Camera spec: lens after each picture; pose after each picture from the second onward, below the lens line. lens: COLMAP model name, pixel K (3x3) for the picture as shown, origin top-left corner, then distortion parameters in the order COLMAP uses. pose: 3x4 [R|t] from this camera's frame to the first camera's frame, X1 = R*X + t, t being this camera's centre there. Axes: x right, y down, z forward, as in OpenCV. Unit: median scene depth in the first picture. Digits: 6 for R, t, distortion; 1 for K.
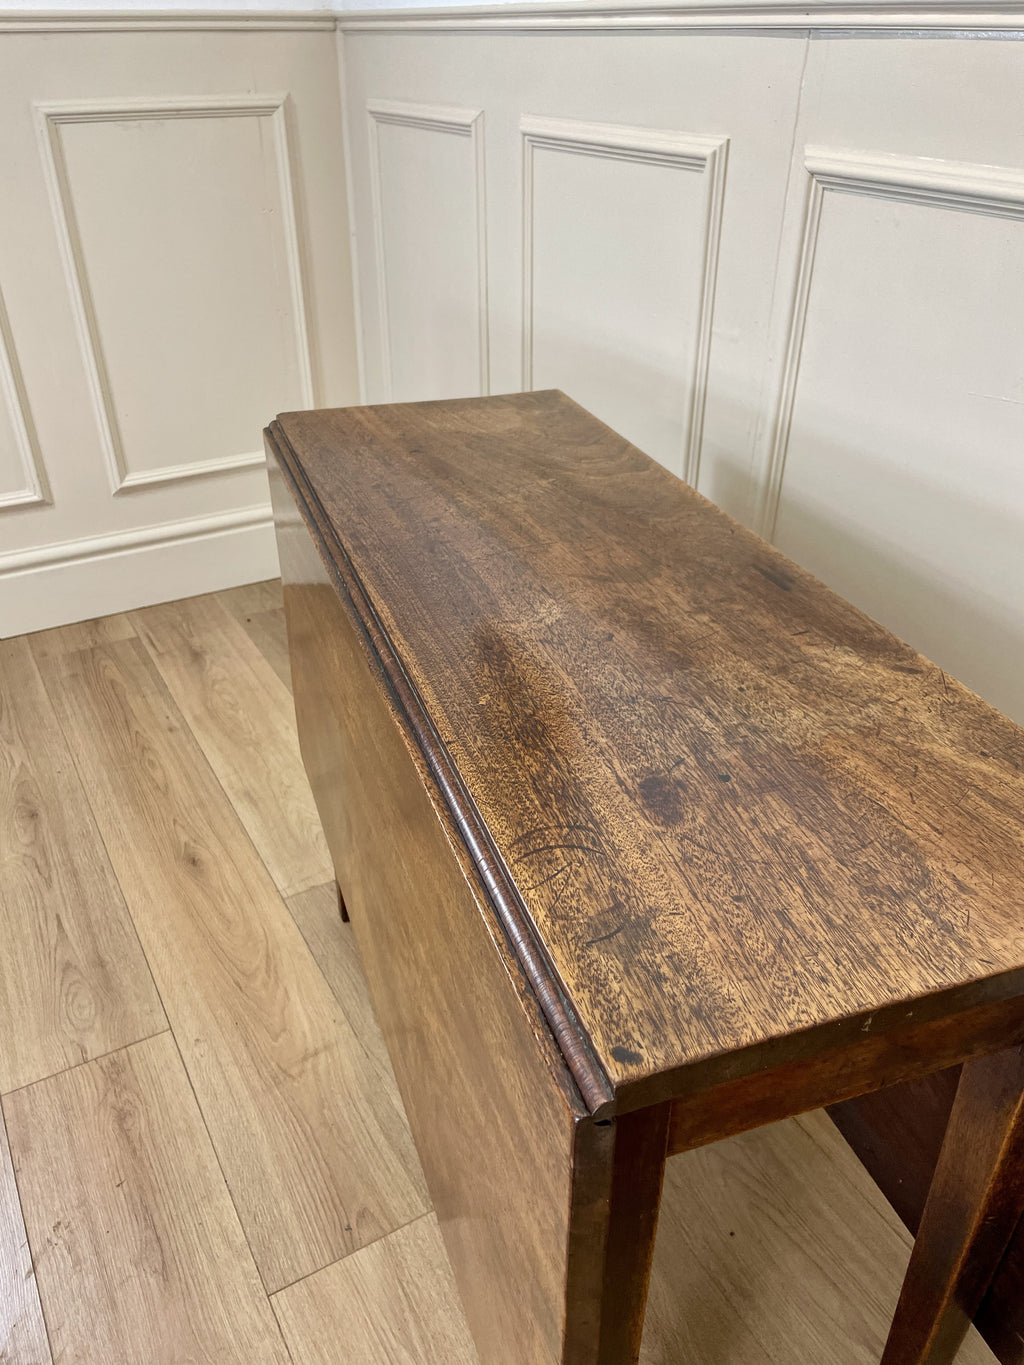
lens RADIAL K [[1039.5, 0, 507.5], [0, 1039.5, 681.0], [0, 0, 1]] dist [0.089936, -0.119089]
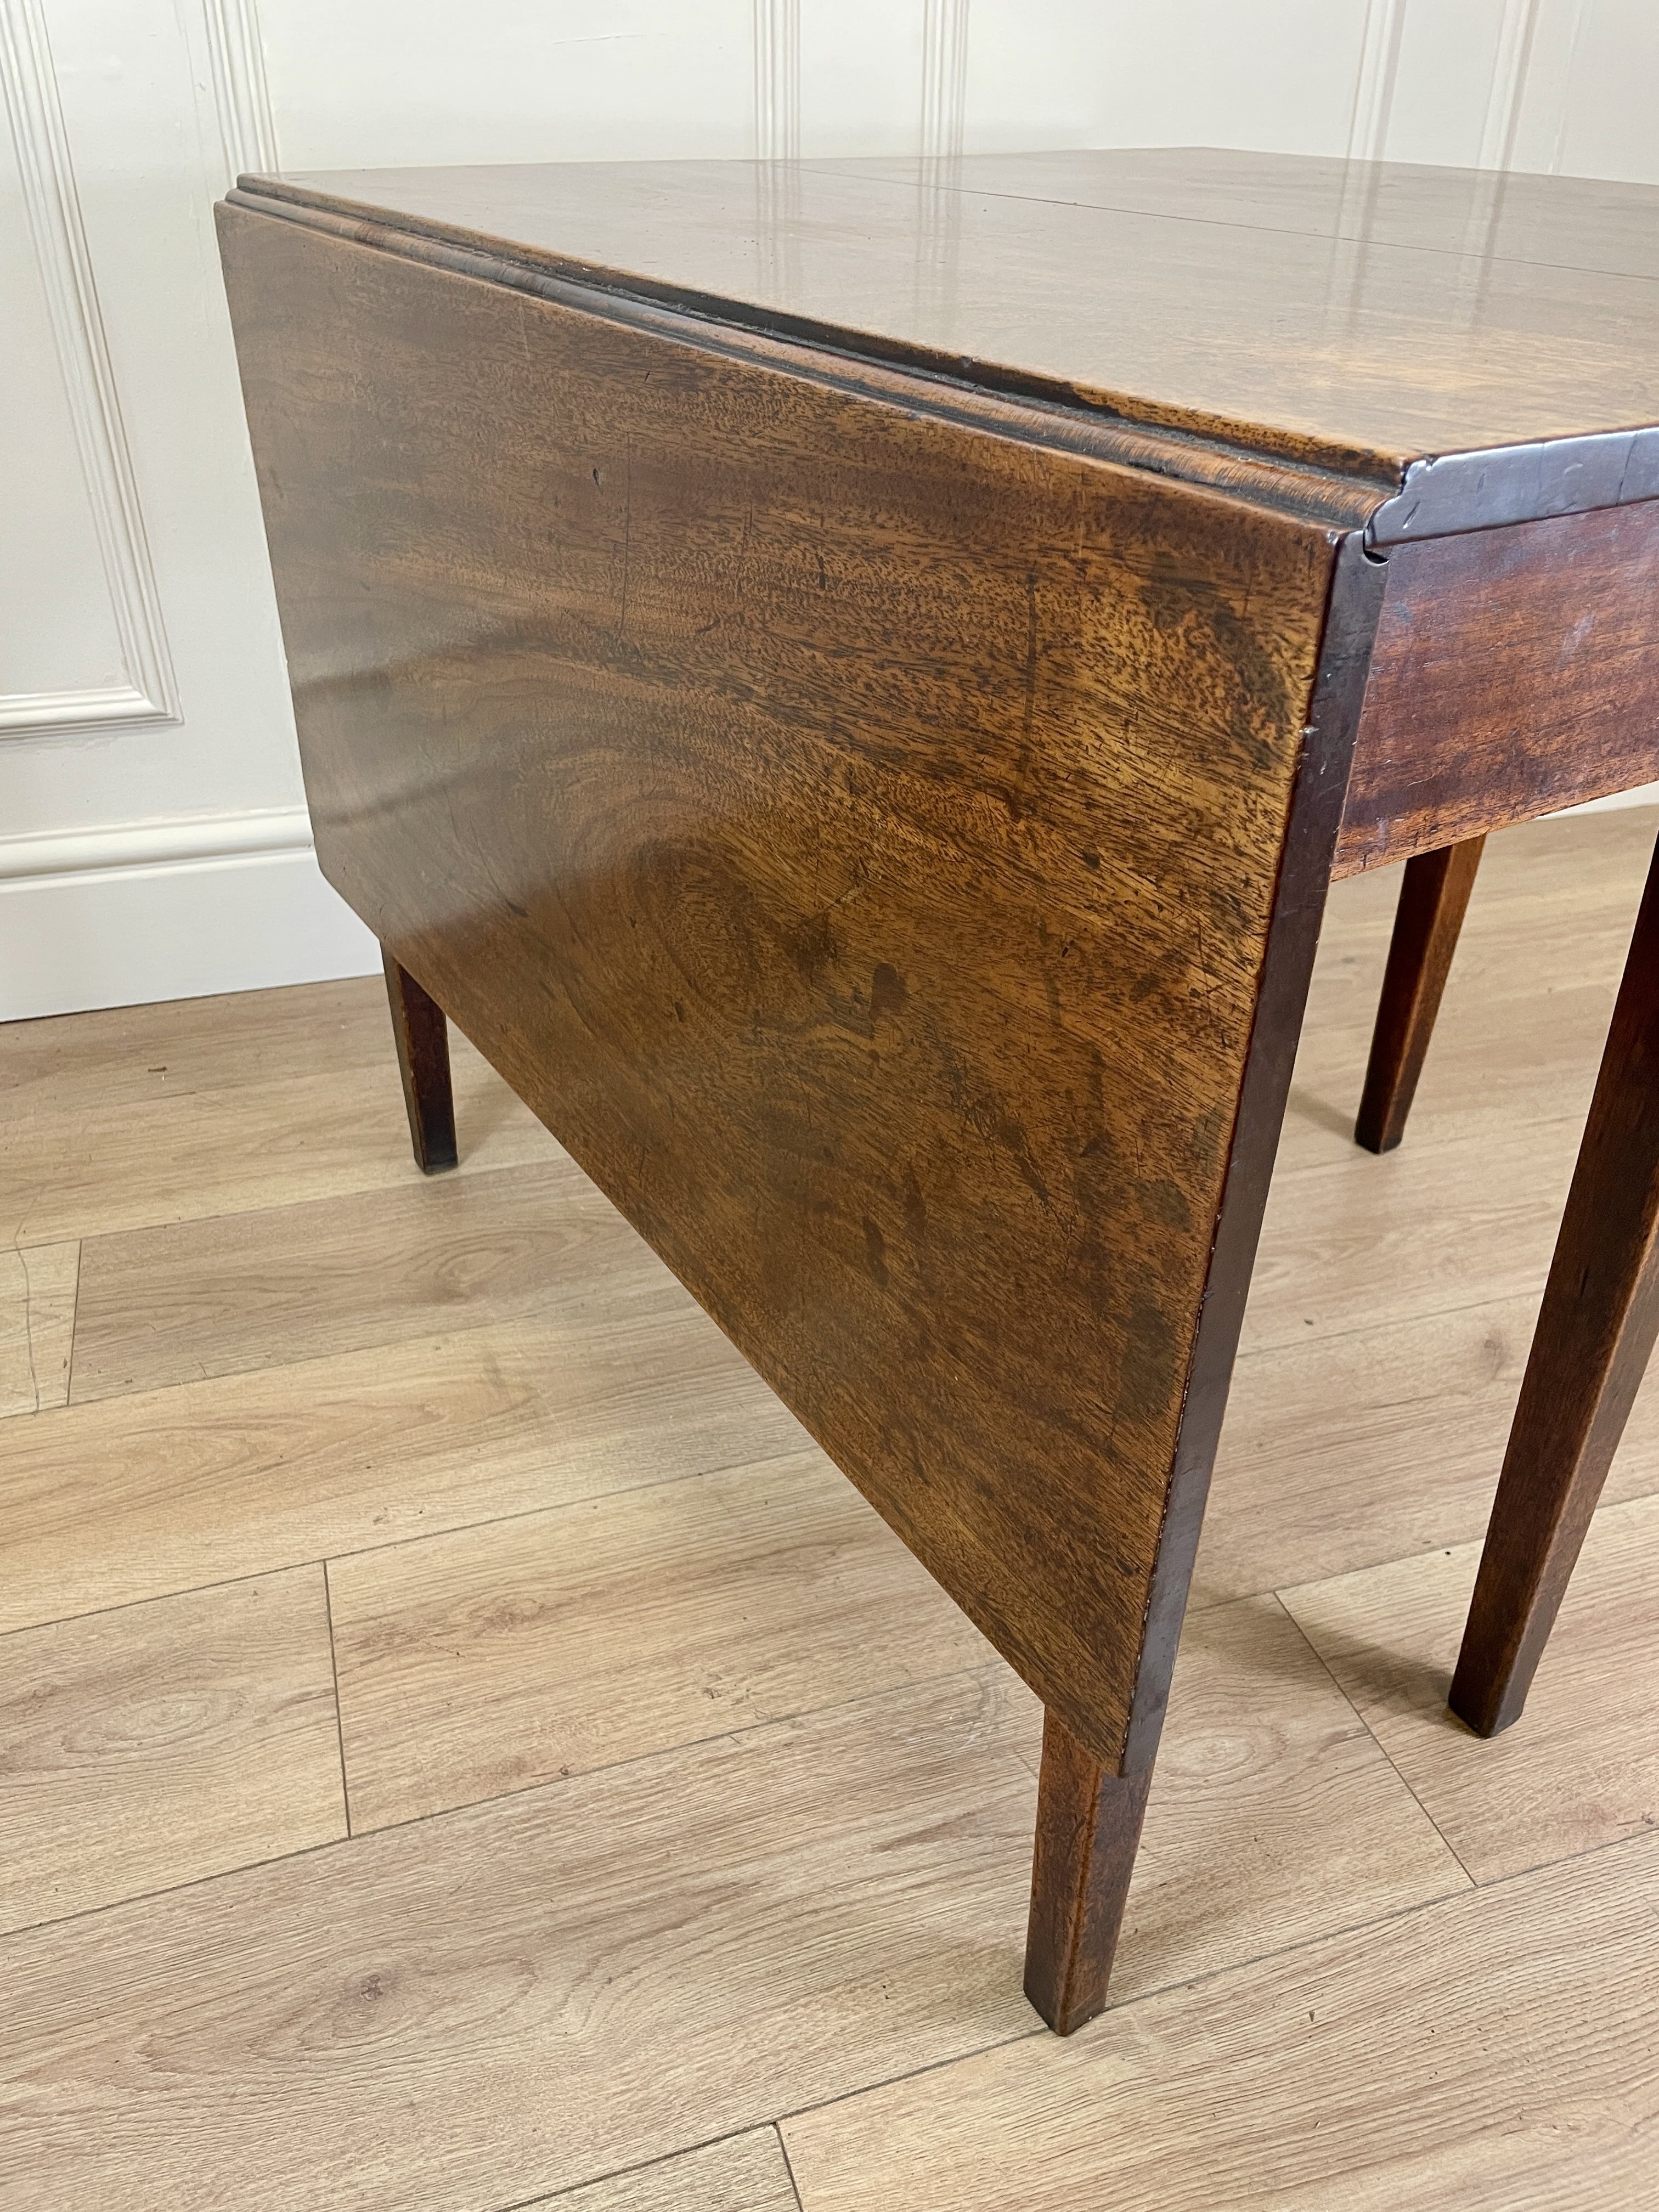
lens RADIAL K [[1684.6, 0, 836.4], [0, 1684.6, 1107.4], [0, 0, 1]] dist [0.089936, -0.119089]
pose [[0.197446, -0.521622, 0.830015, -0.829810], [0.509397, 0.777993, 0.367753, 0.000847], [-0.837574, 0.350196, 0.419324, 0.410688]]
